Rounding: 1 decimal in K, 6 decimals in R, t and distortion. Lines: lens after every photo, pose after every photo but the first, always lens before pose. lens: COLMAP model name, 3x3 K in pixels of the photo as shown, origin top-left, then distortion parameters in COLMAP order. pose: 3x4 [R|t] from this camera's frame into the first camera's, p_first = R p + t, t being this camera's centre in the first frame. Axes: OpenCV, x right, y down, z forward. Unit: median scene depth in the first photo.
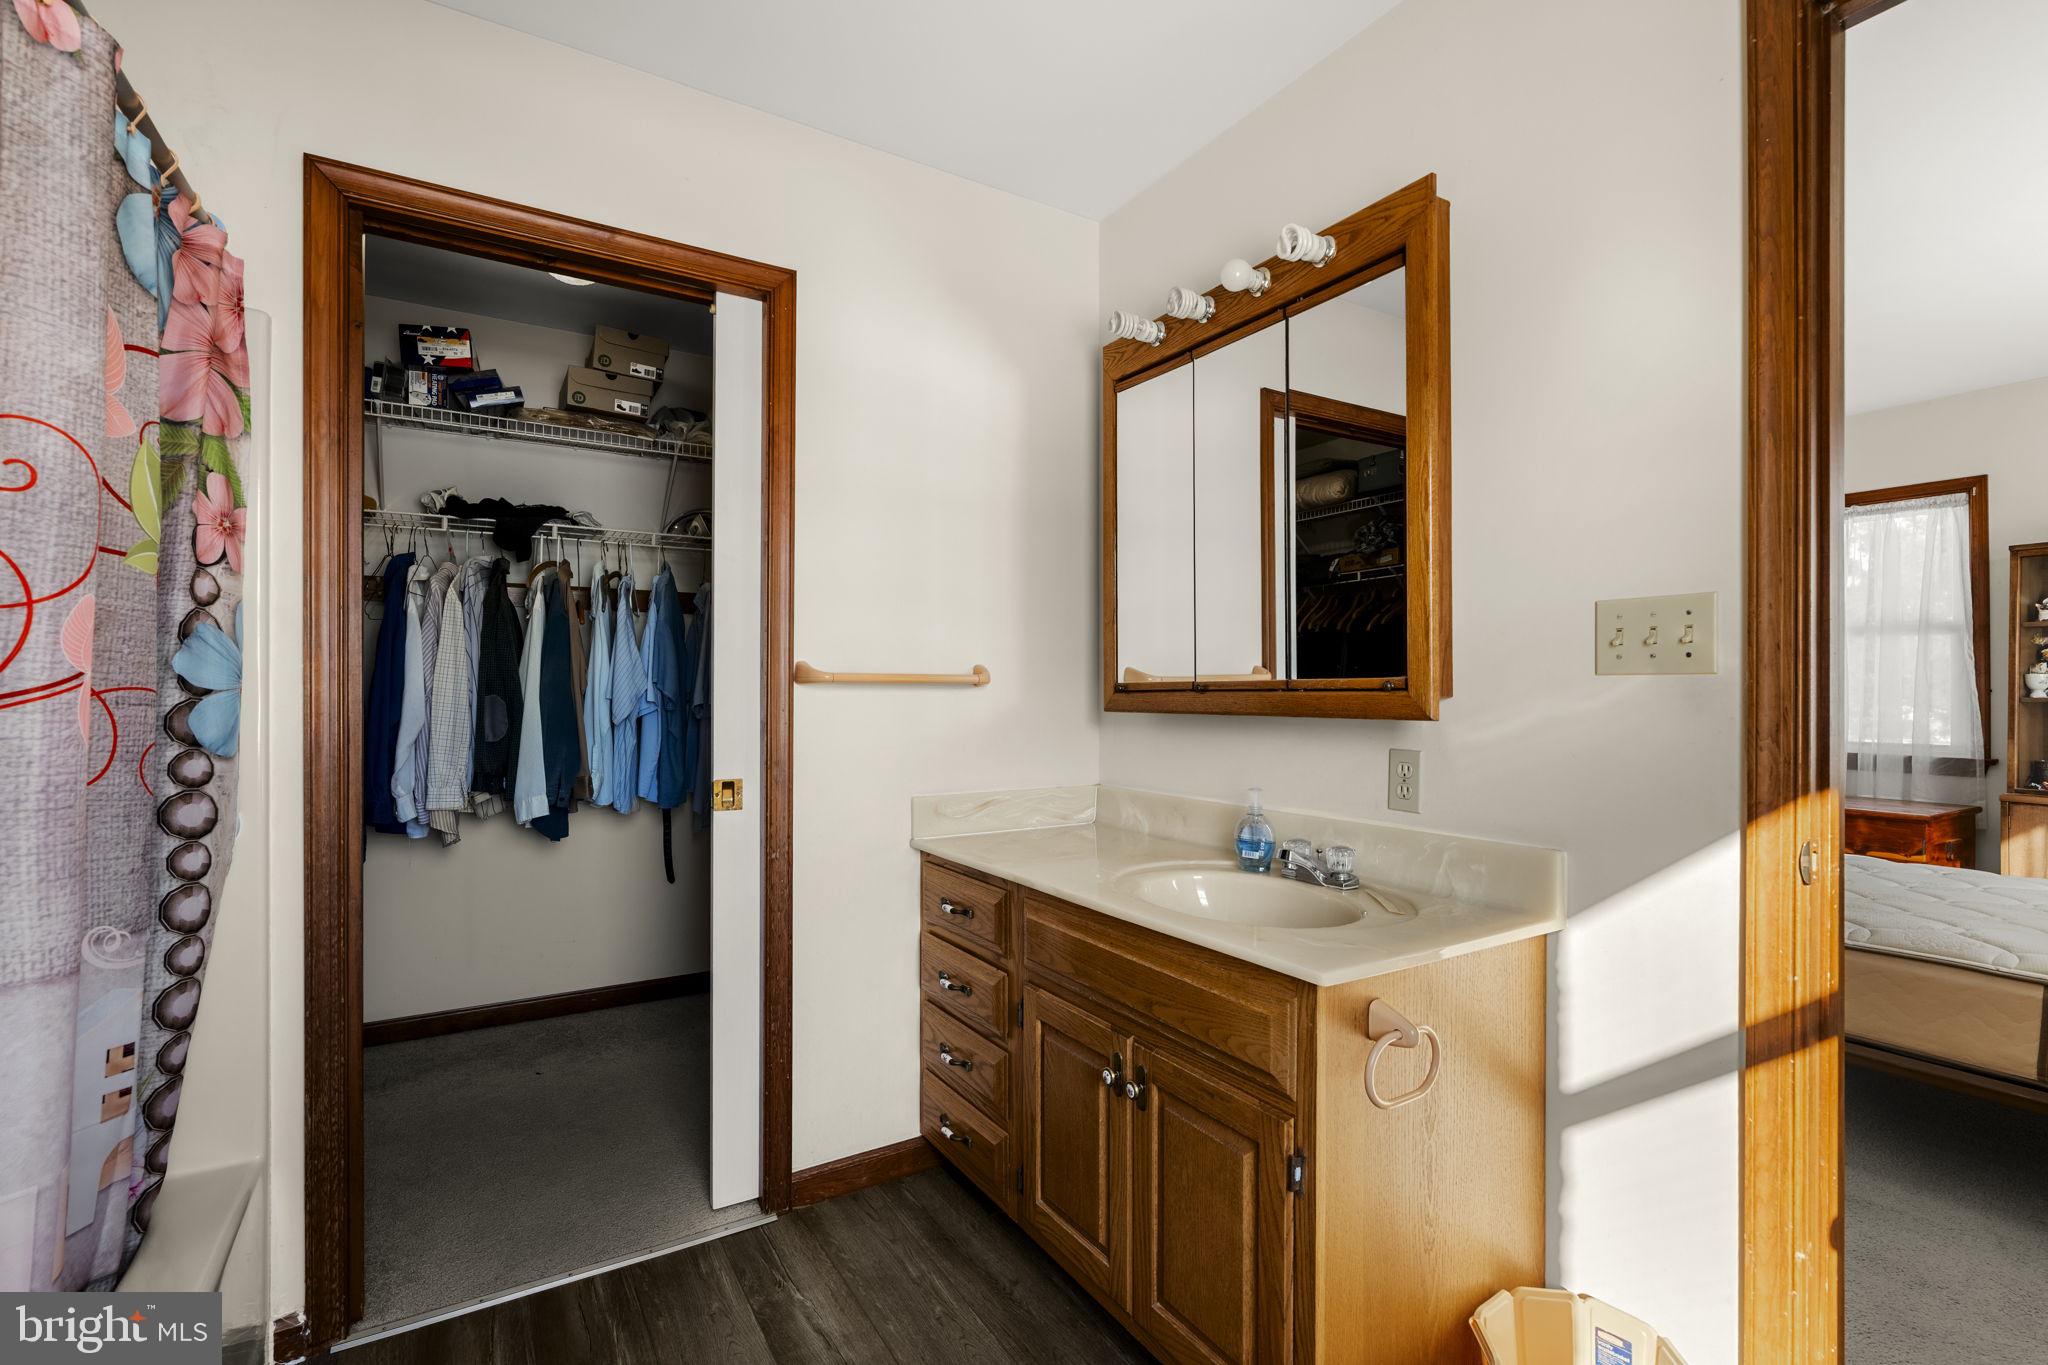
lens RADIAL K [[932.6, 0, 1029.2], [0, 932.6, 679.7], [0, 0, 1]] dist [-0.011391, 0.000257]
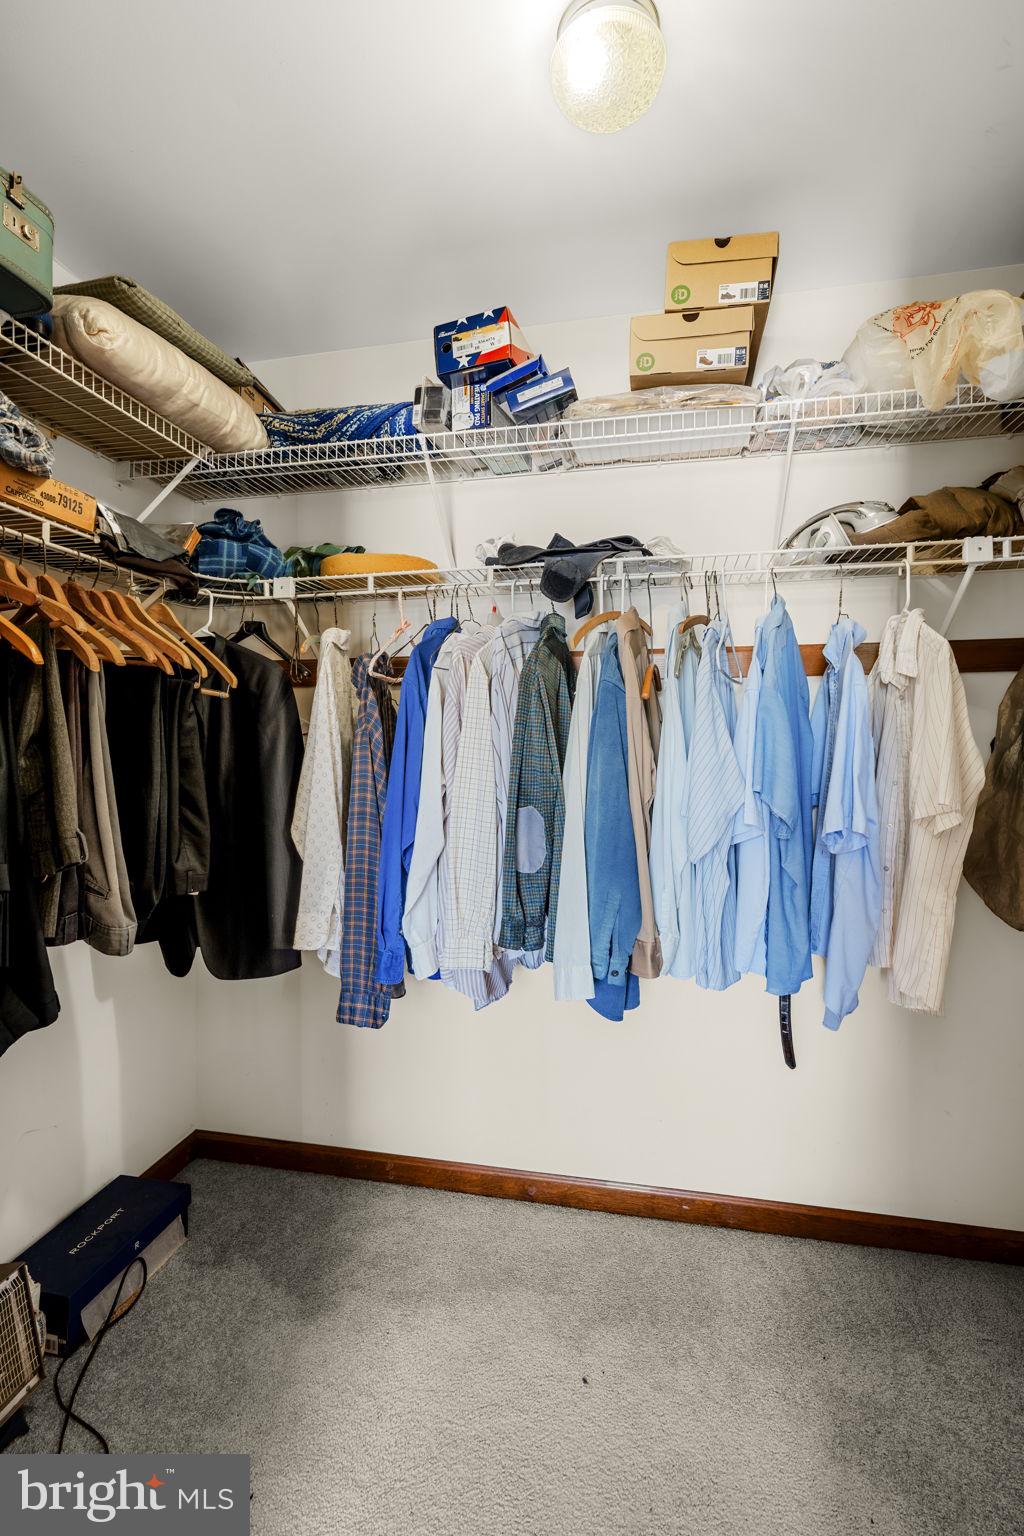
lens RADIAL K [[699.4, 0, 518.5], [0, 699.4, 753.0], [0, 0, 1]] dist [-0.011391, 0.000257]
pose [[0.732705, -0.000340, -0.680546, -0.215717], [0.010091, 0.999895, 0.010365, -0.027333], [0.680472, -0.014462, 0.732632, 0.582162]]
